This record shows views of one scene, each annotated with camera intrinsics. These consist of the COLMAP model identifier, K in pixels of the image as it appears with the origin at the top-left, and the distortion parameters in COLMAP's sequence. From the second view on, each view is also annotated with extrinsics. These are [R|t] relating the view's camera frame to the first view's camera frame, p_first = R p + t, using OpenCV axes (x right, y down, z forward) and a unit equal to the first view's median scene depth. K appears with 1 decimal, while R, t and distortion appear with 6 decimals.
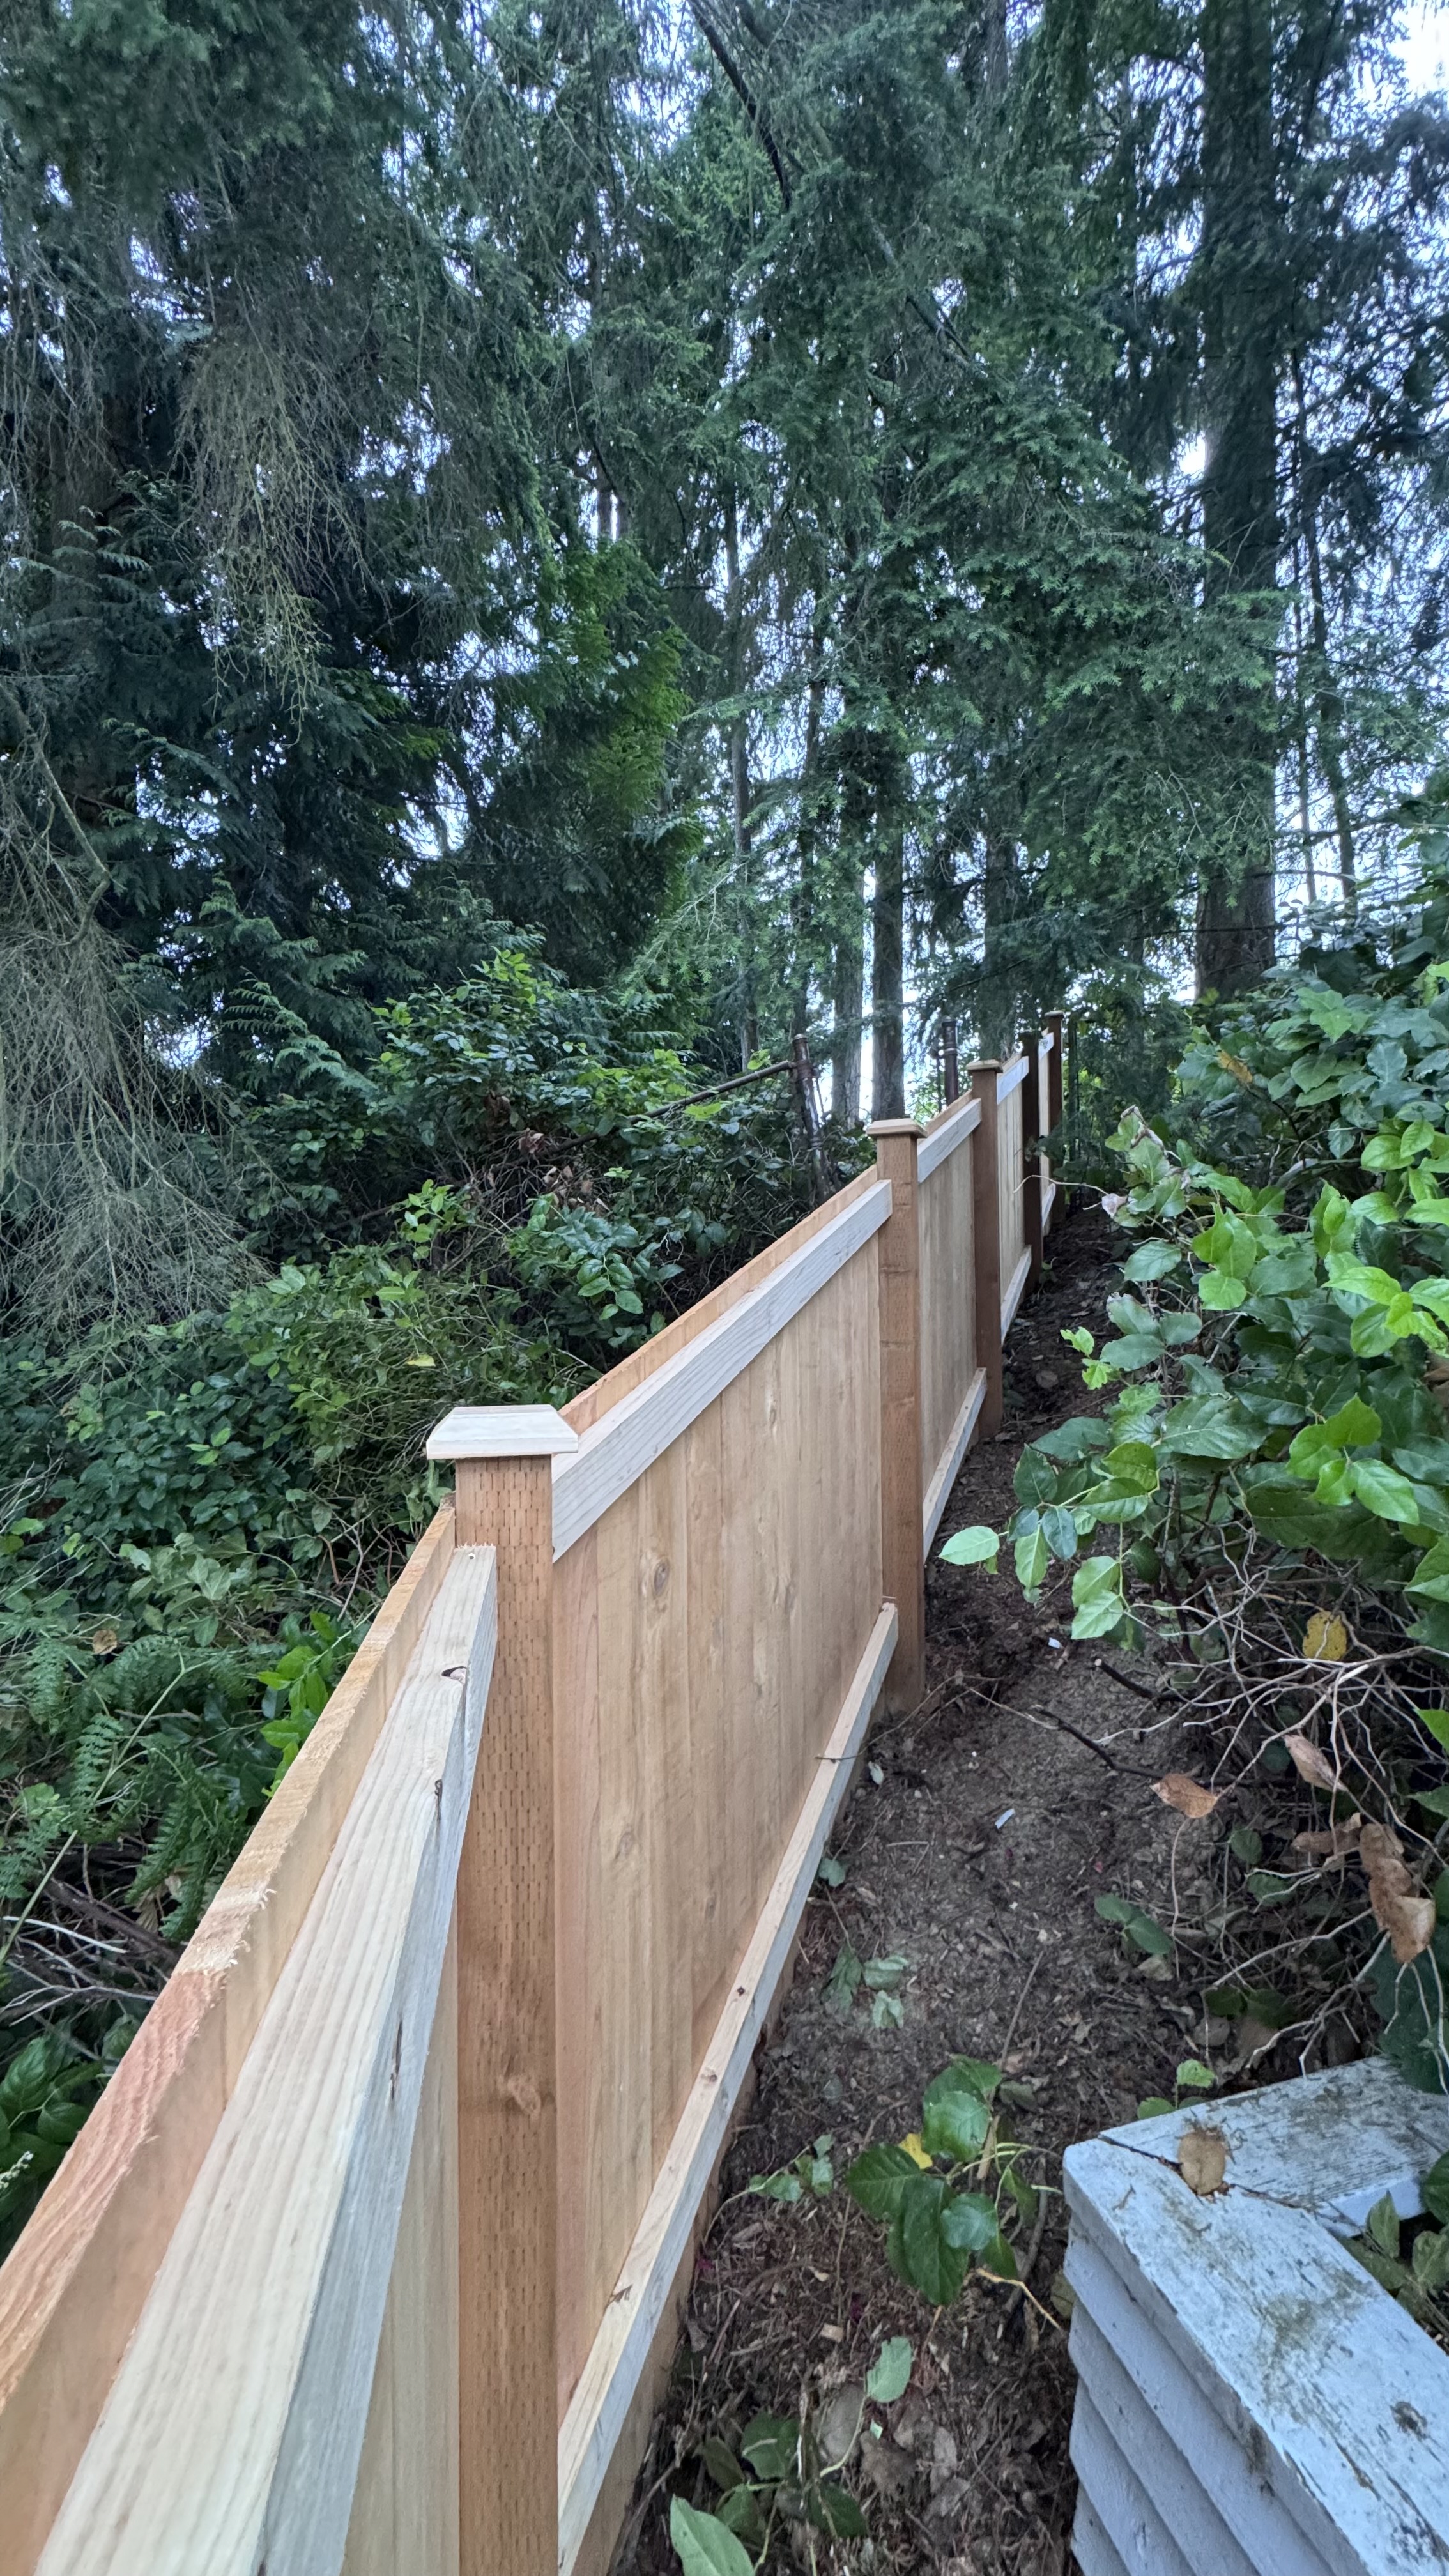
lens RADIAL K [[1029.3, 0, 724.5], [0, 1029.3, 1288.0], [0, 0, 1]] dist [0.000216, -0.000164]
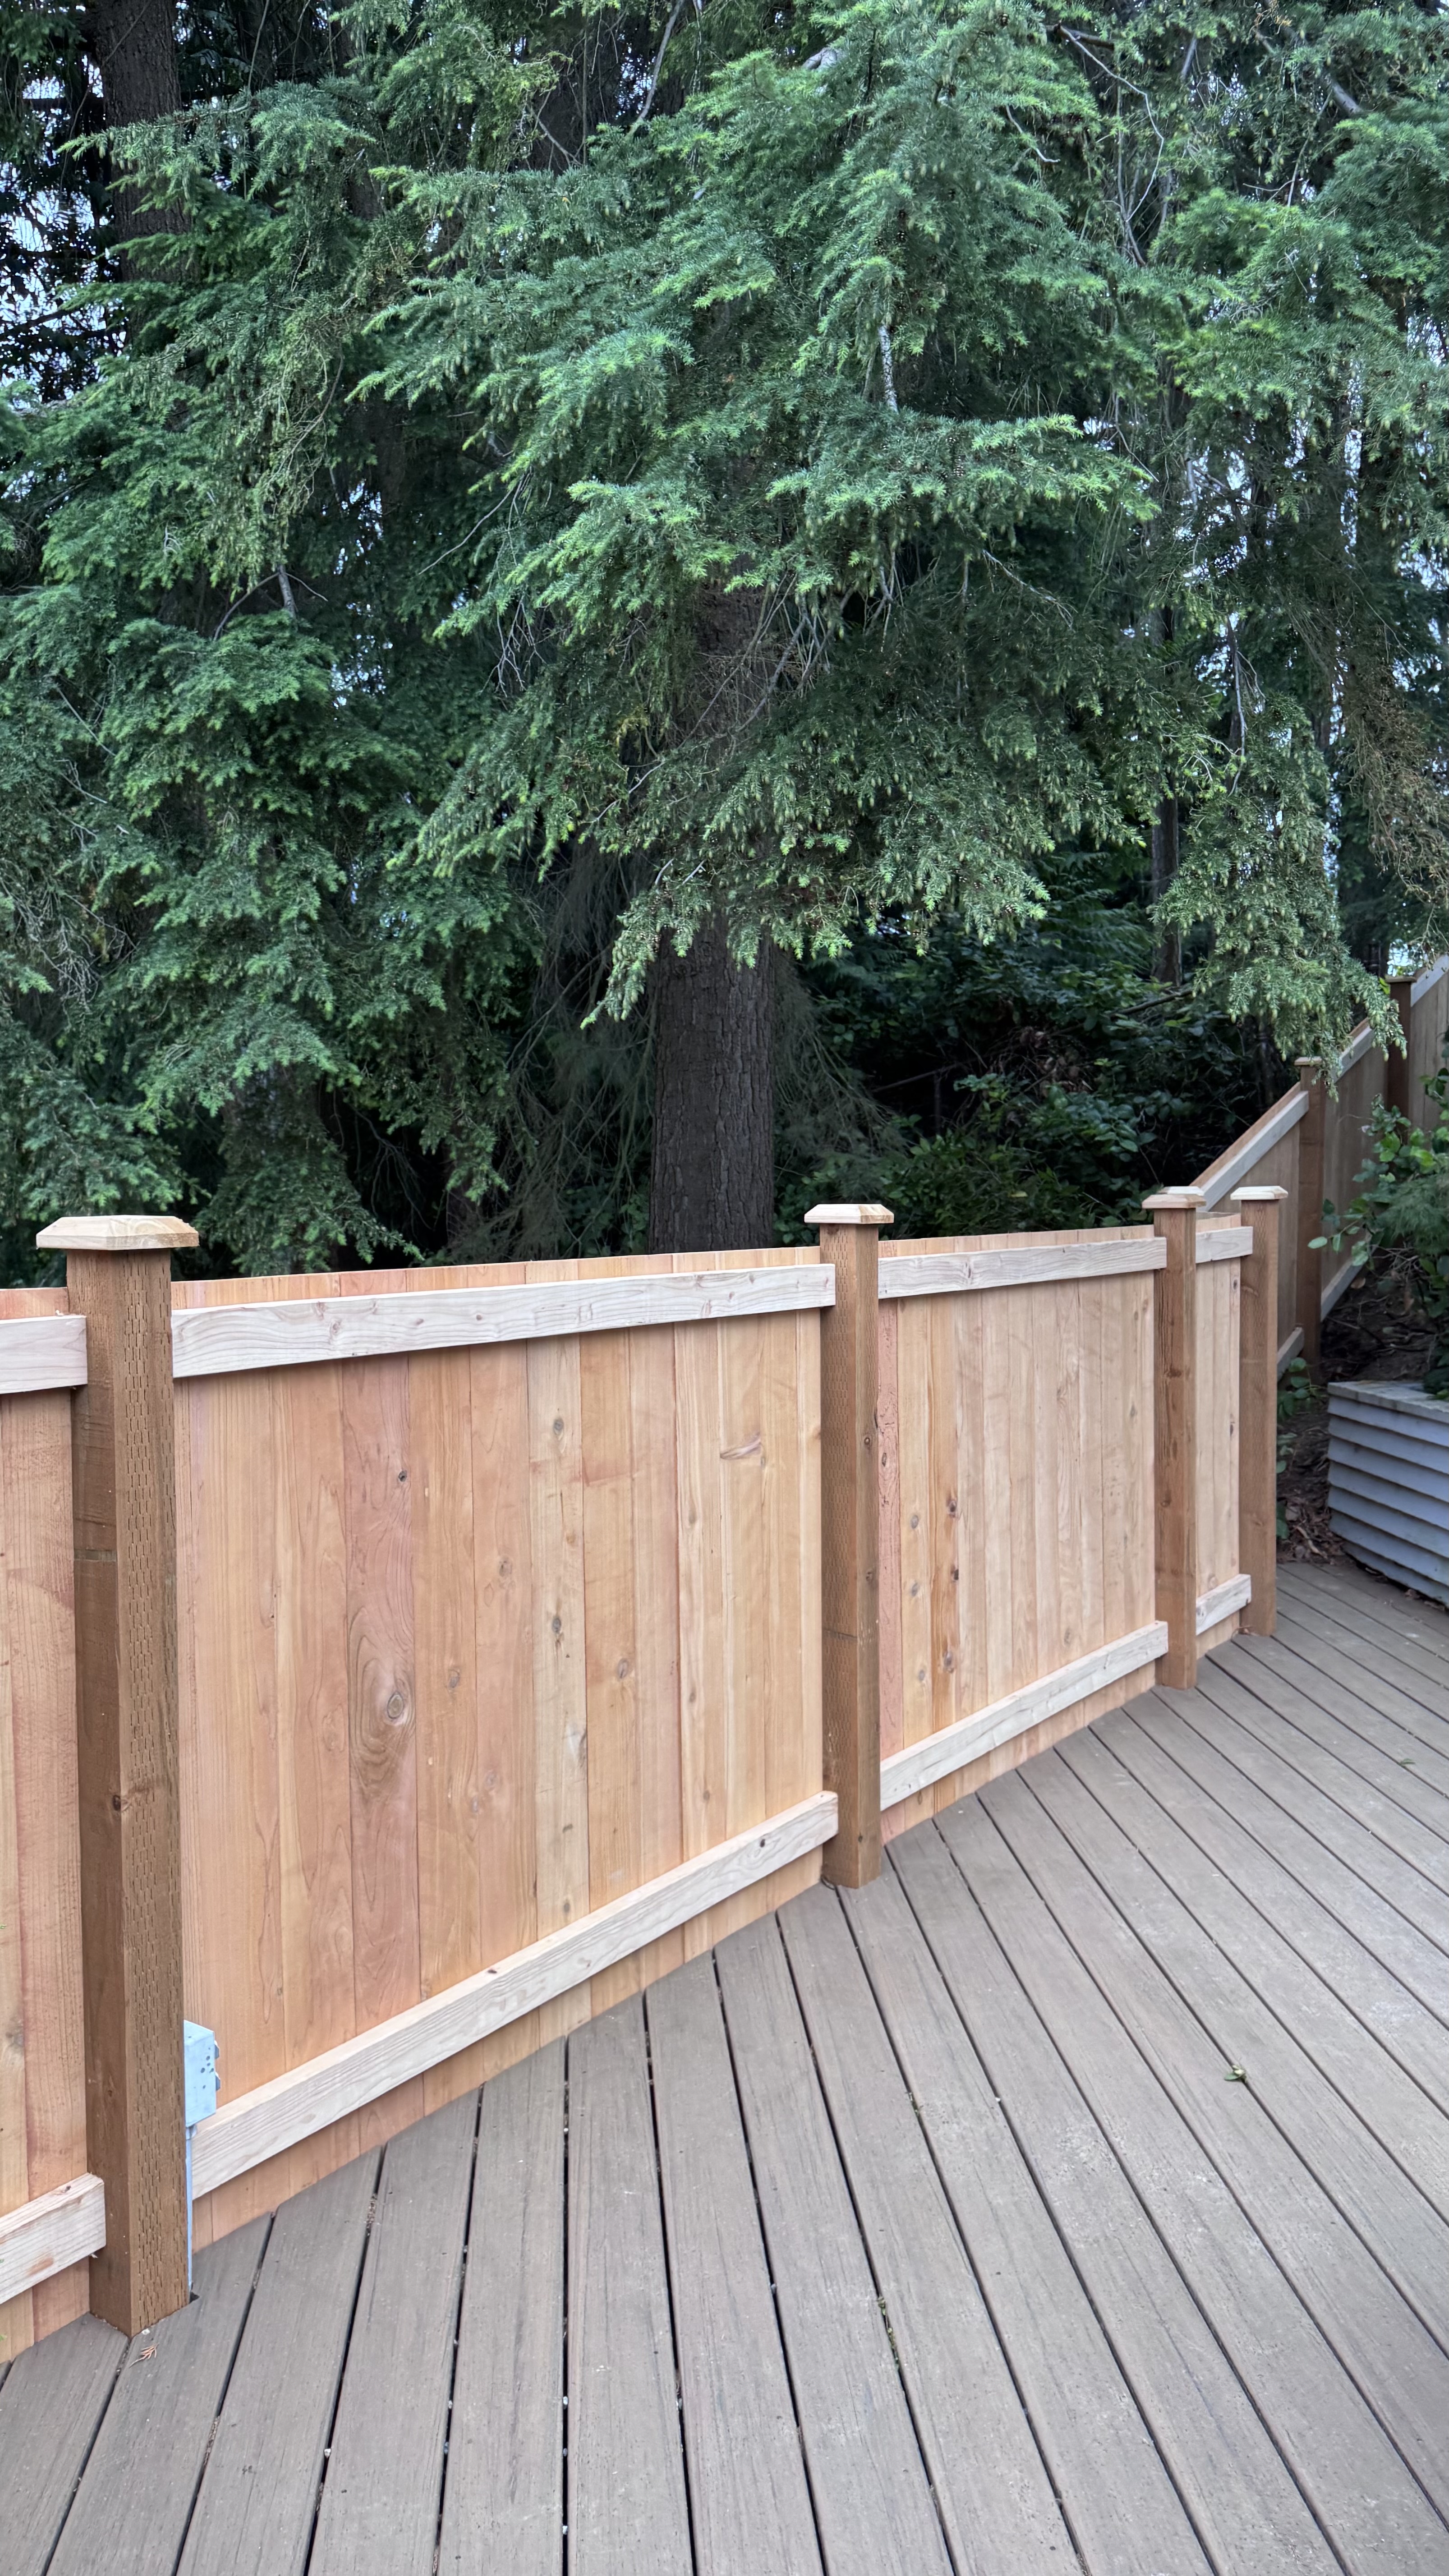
lens RADIAL K [[1704.0, 0, 724.5], [0, 1704.0, 1288.0], [0, 0, 1]] dist [-0.000096, -0.000064]
pose [[0.978798, 0.022673, -0.203570, -0.127669], [-0.005500, 0.996405, 0.084534, -0.007014], [0.204755, -0.081622, 0.975404, -1.236271]]
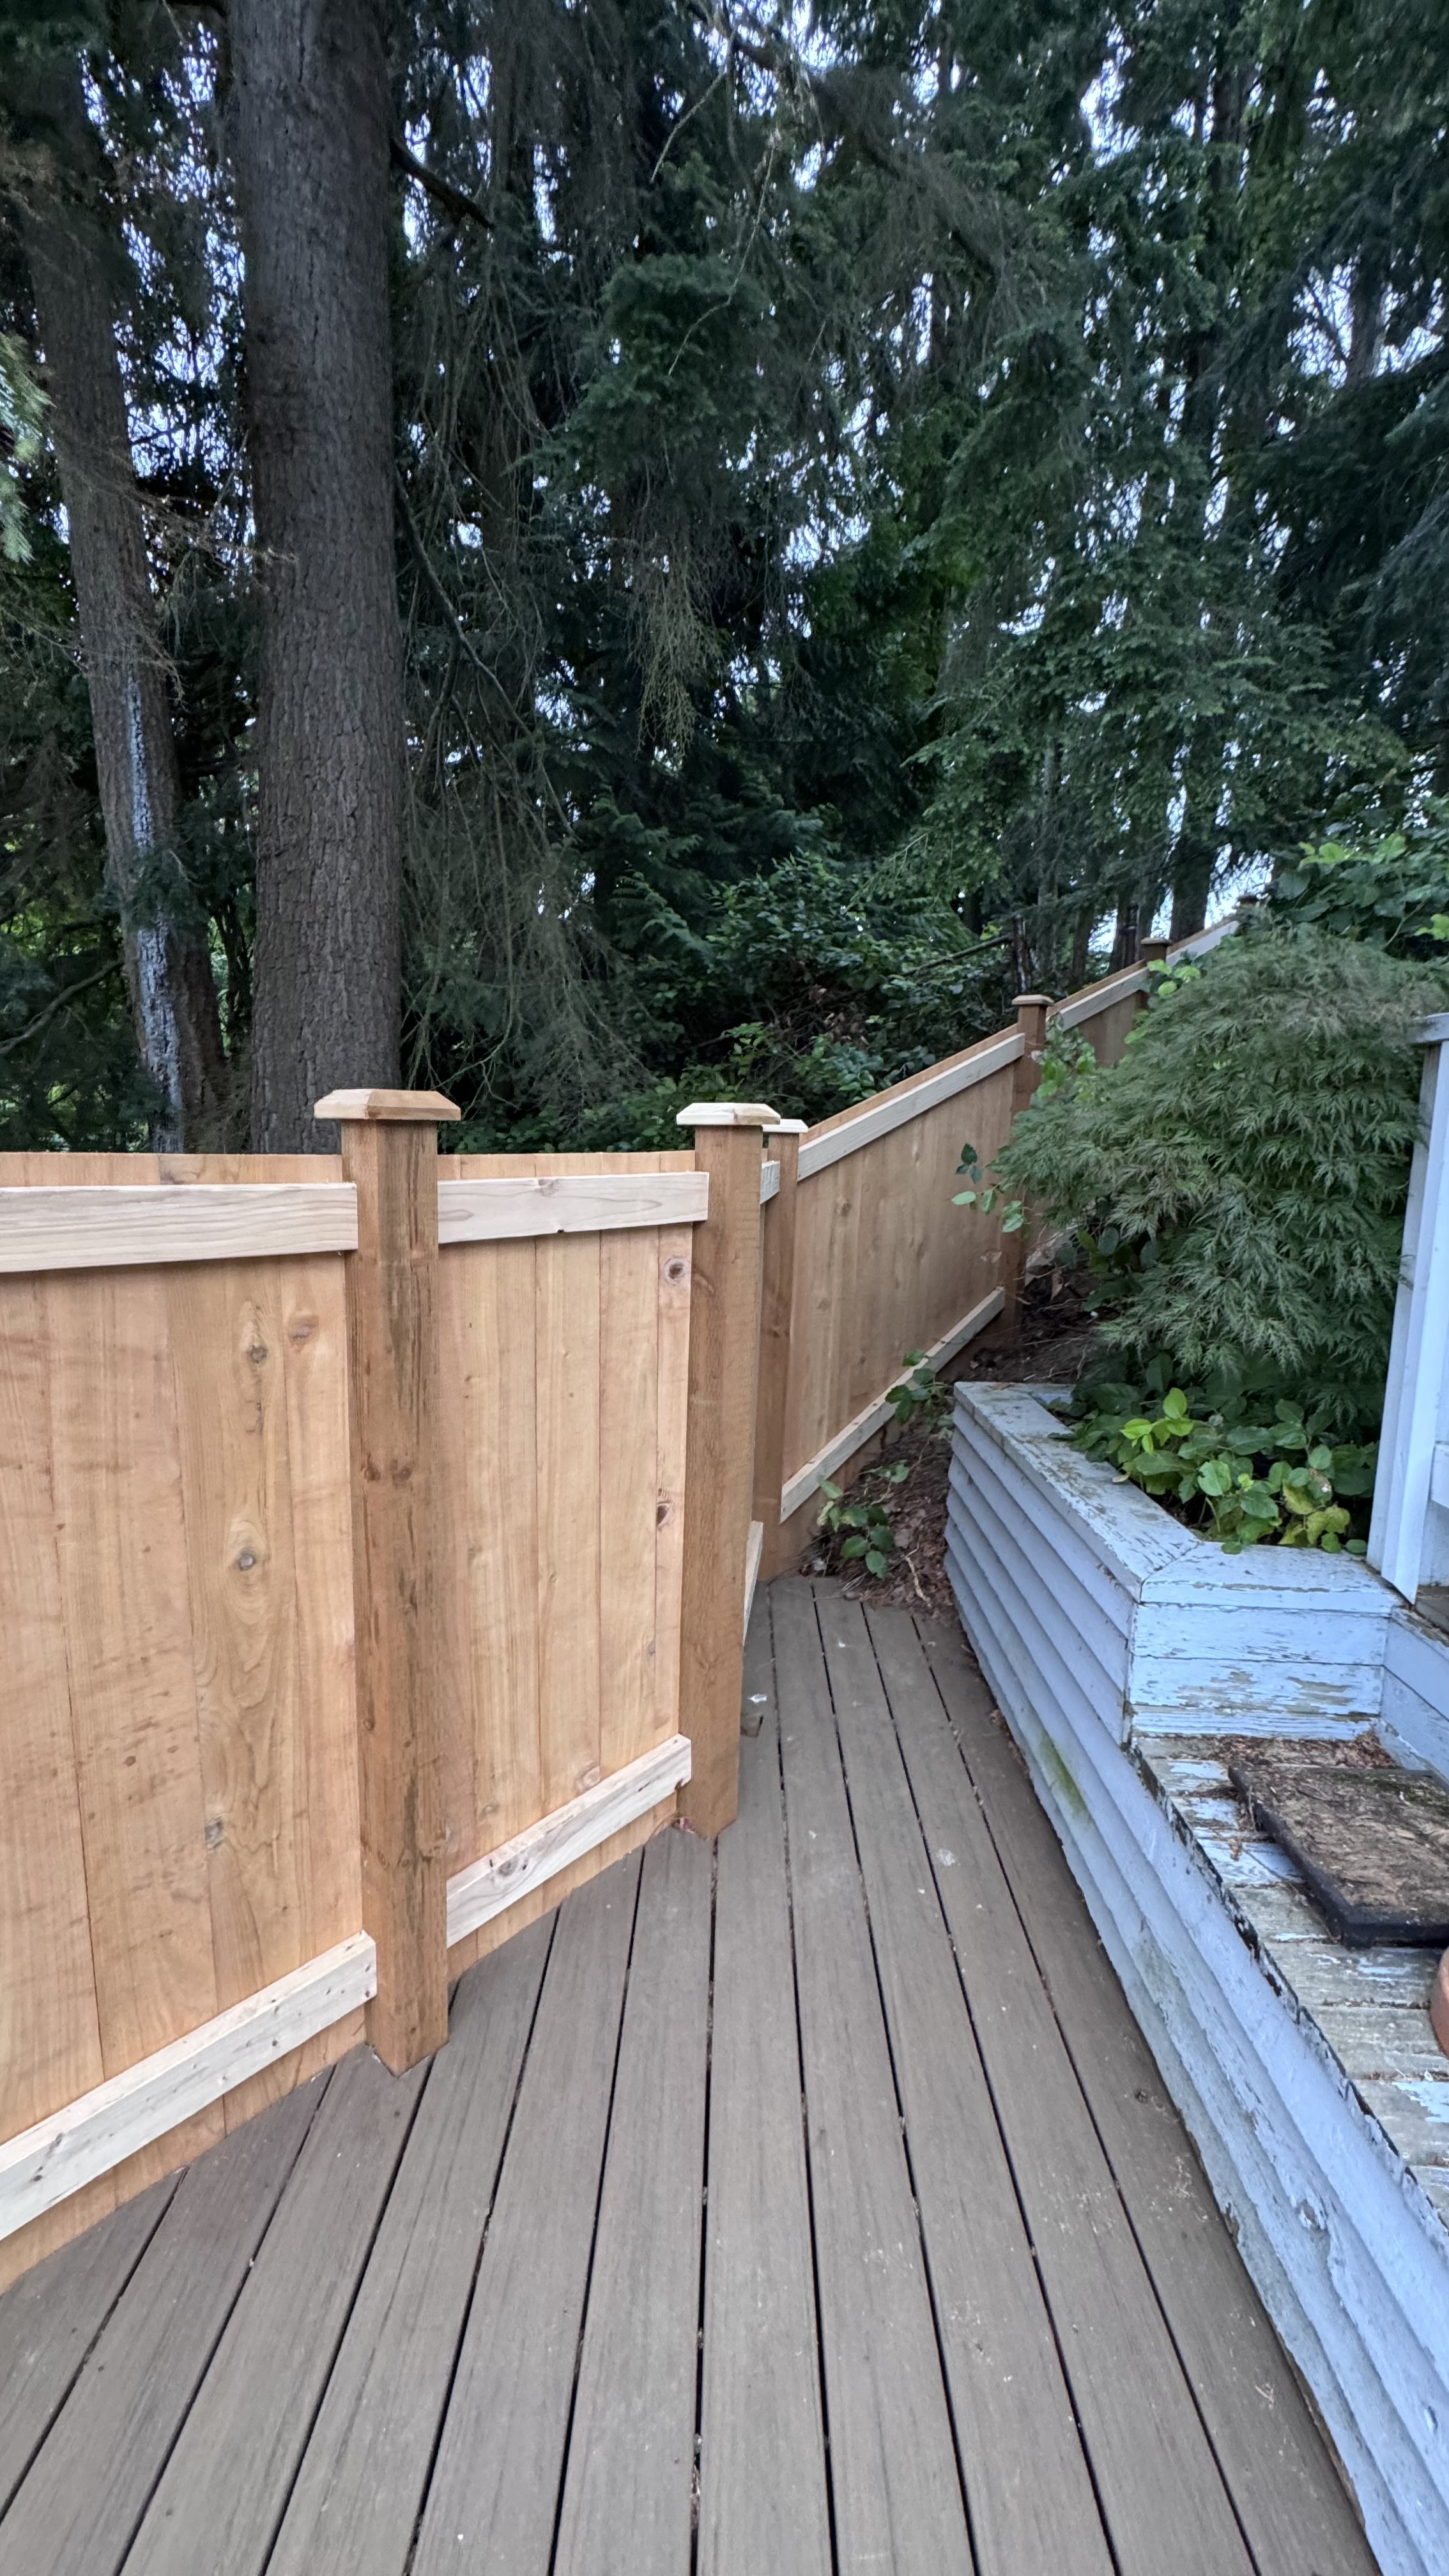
lens RADIAL K [[1029.3, 0, 724.5], [0, 1029.3, 1288.0], [0, 0, 1]] dist [0.000216, -0.000164]
pose [[0.959555, 0.086684, -0.267843, 0.108014], [-0.041792, 0.984734, 0.168975, 0.023084], [0.278401, -0.150947, 0.948529, -0.460407]]
